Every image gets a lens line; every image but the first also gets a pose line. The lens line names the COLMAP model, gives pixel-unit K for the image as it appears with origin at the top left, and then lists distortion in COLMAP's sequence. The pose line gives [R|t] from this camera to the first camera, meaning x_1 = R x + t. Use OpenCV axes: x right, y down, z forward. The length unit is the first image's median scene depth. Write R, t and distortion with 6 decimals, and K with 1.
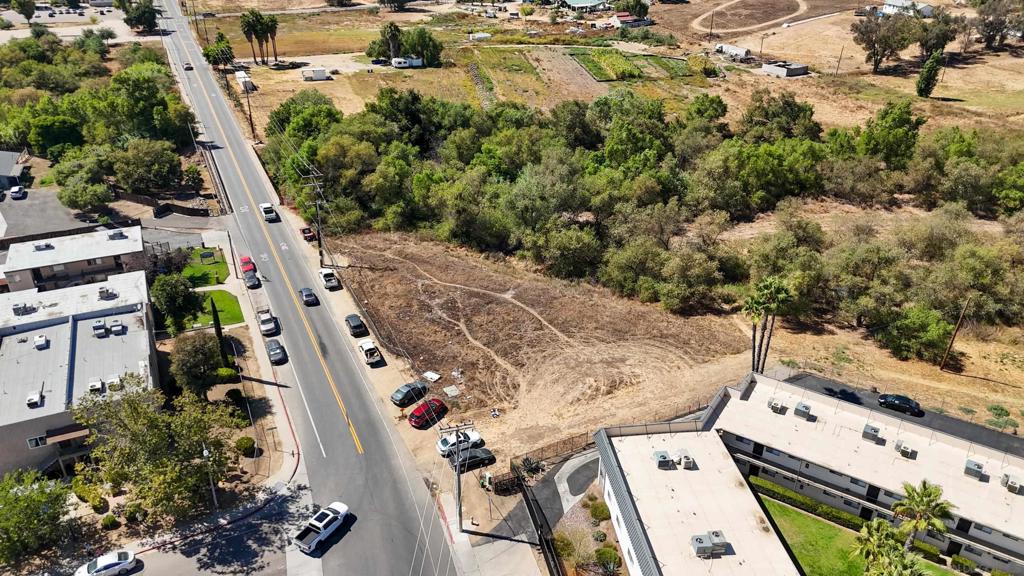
lens RADIAL K [[755.1, 0, 509.8], [0, 755.1, 288.6], [0, 0, 1]] dist [0.077362, -0.080145]
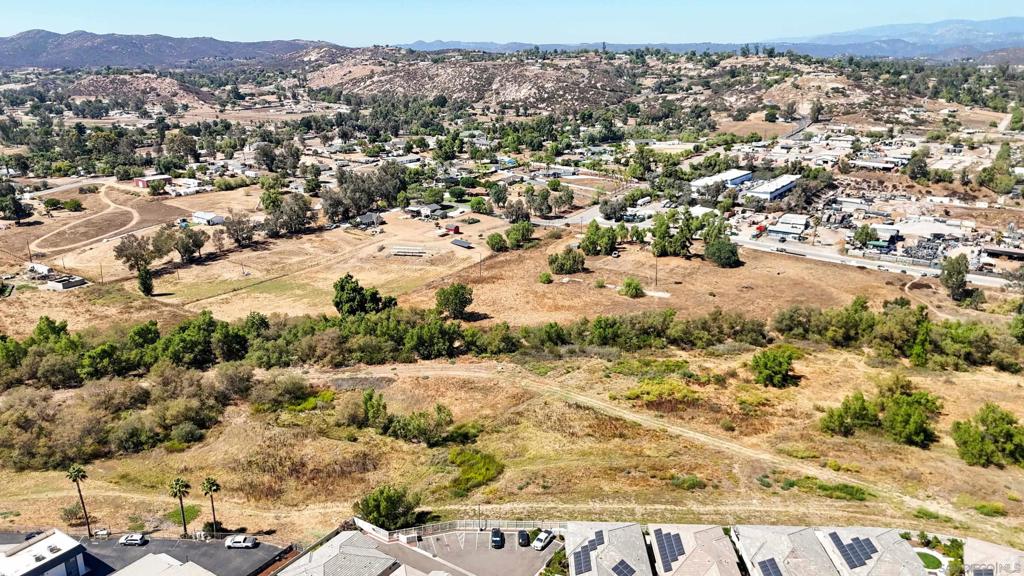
lens RADIAL K [[755.1, 0, 509.8], [0, 755.1, 288.6], [0, 0, 1]] dist [0.077362, -0.080145]
pose [[0.867399, -0.152089, 0.473801, 0.721407], [0.238911, 0.962513, -0.128417, 0.142888], [-0.436509, 0.224585, 0.871219, -0.907278]]
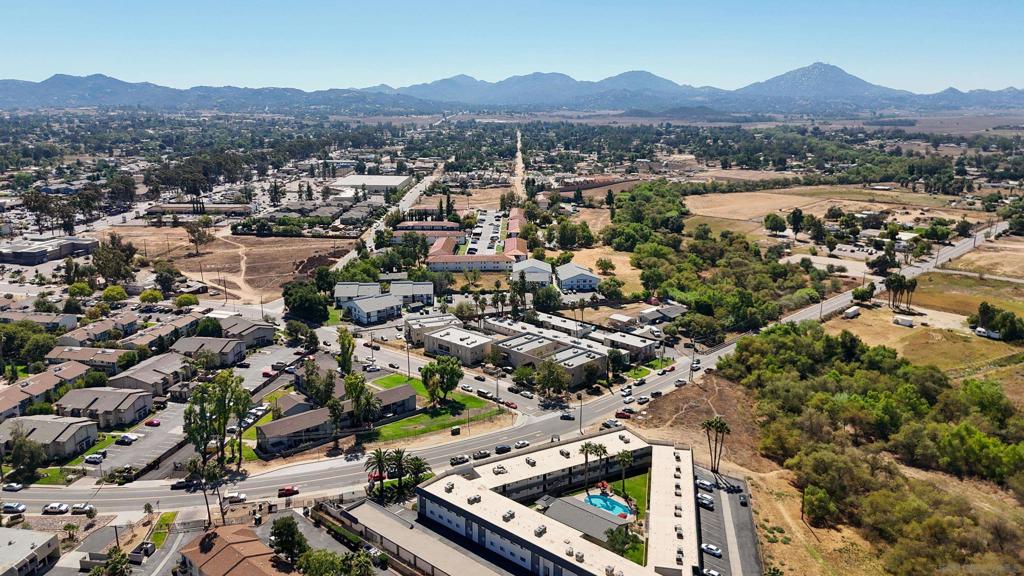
lens RADIAL K [[755.1, 0, 509.8], [0, 755.1, 288.6], [0, 0, 1]] dist [0.077362, -0.080145]
pose [[0.361622, 0.220922, -0.905772, 1.342694], [-0.445508, 0.894372, 0.040276, -0.109317], [0.818995, 0.388964, 0.421847, -0.422120]]
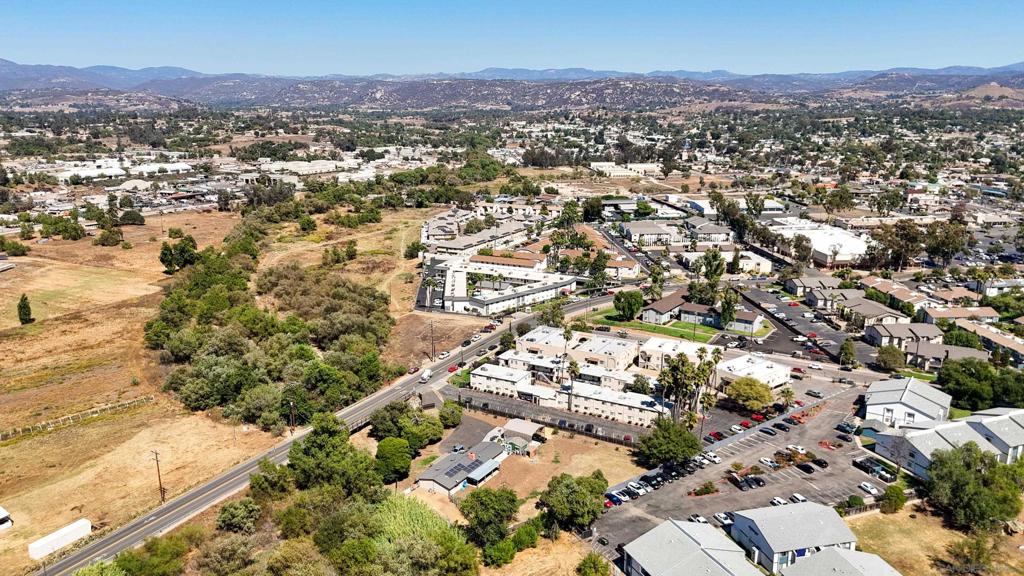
lens RADIAL K [[755.1, 0, 509.8], [0, 755.1, 288.6], [0, 0, 1]] dist [0.077362, -0.080145]
pose [[-0.590848, -0.201913, 0.781108, -1.856937], [0.382857, 0.782046, 0.491757, -1.083612], [-0.710154, 0.589607, -0.384767, 1.395763]]
